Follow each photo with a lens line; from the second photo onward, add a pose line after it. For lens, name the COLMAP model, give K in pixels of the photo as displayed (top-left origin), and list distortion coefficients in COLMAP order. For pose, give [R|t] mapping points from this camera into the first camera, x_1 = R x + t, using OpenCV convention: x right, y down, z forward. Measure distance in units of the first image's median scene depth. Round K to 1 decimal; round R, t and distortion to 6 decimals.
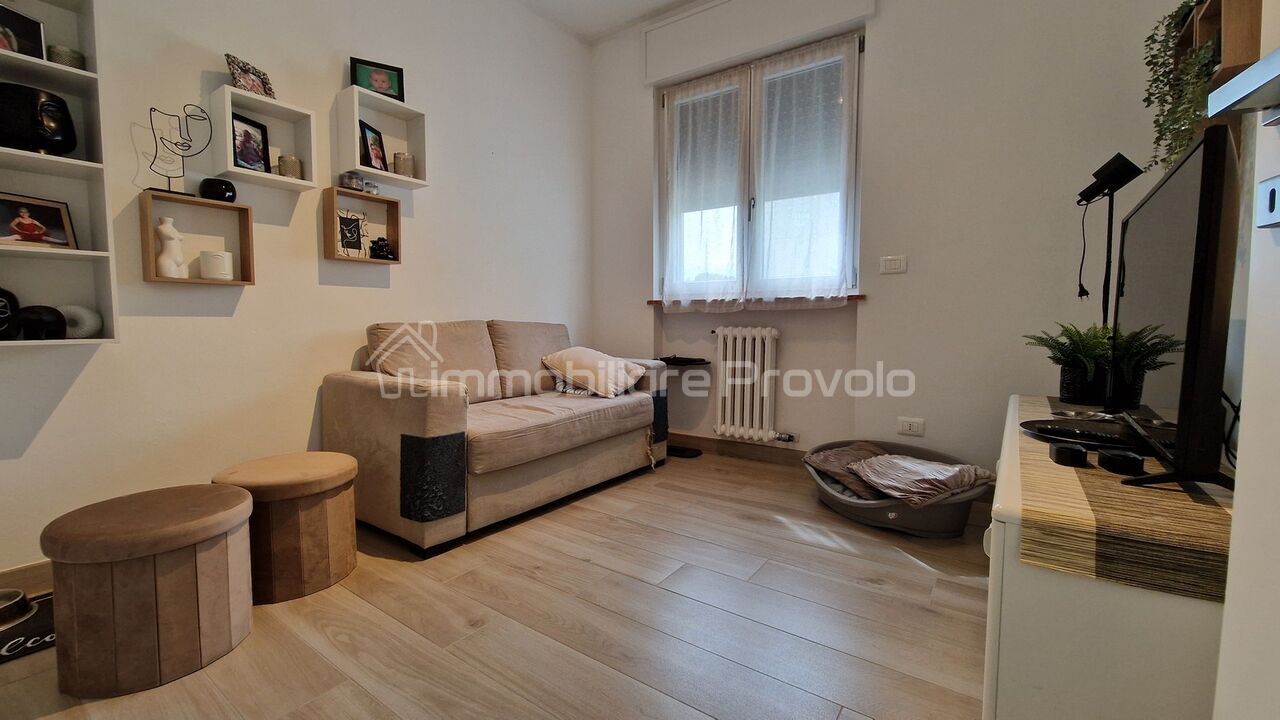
lens RADIAL K [[526.9, 0, 638.6], [0, 526.9, 363.6], [0, 0, 1]] dist [0.003747, -0.000830]
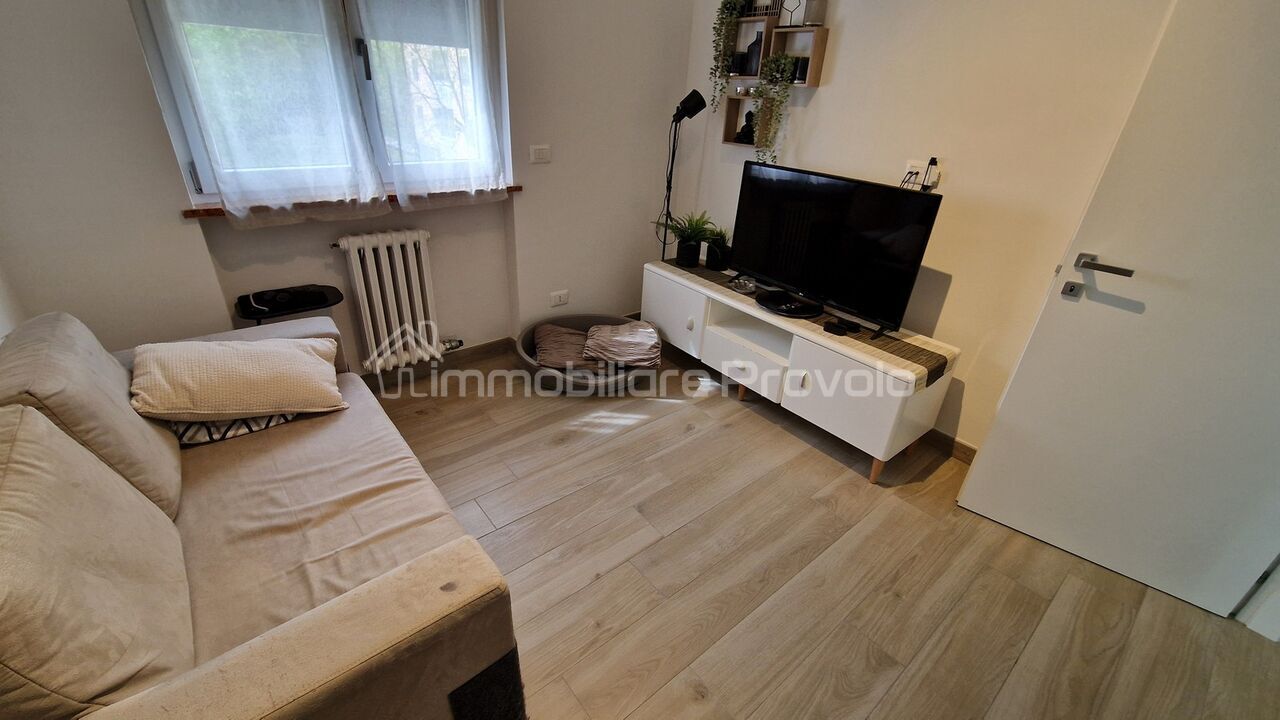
lens RADIAL K [[526.9, 0, 642.0], [0, 526.9, 352.9], [0, 0, 1]] dist [0.003747, -0.000830]
pose [[0.251415, -0.422974, 0.870565, -0.489810], [0.019526, 0.901490, 0.432360, -0.261674], [-0.967682, -0.091703, 0.234907, 0.501326]]
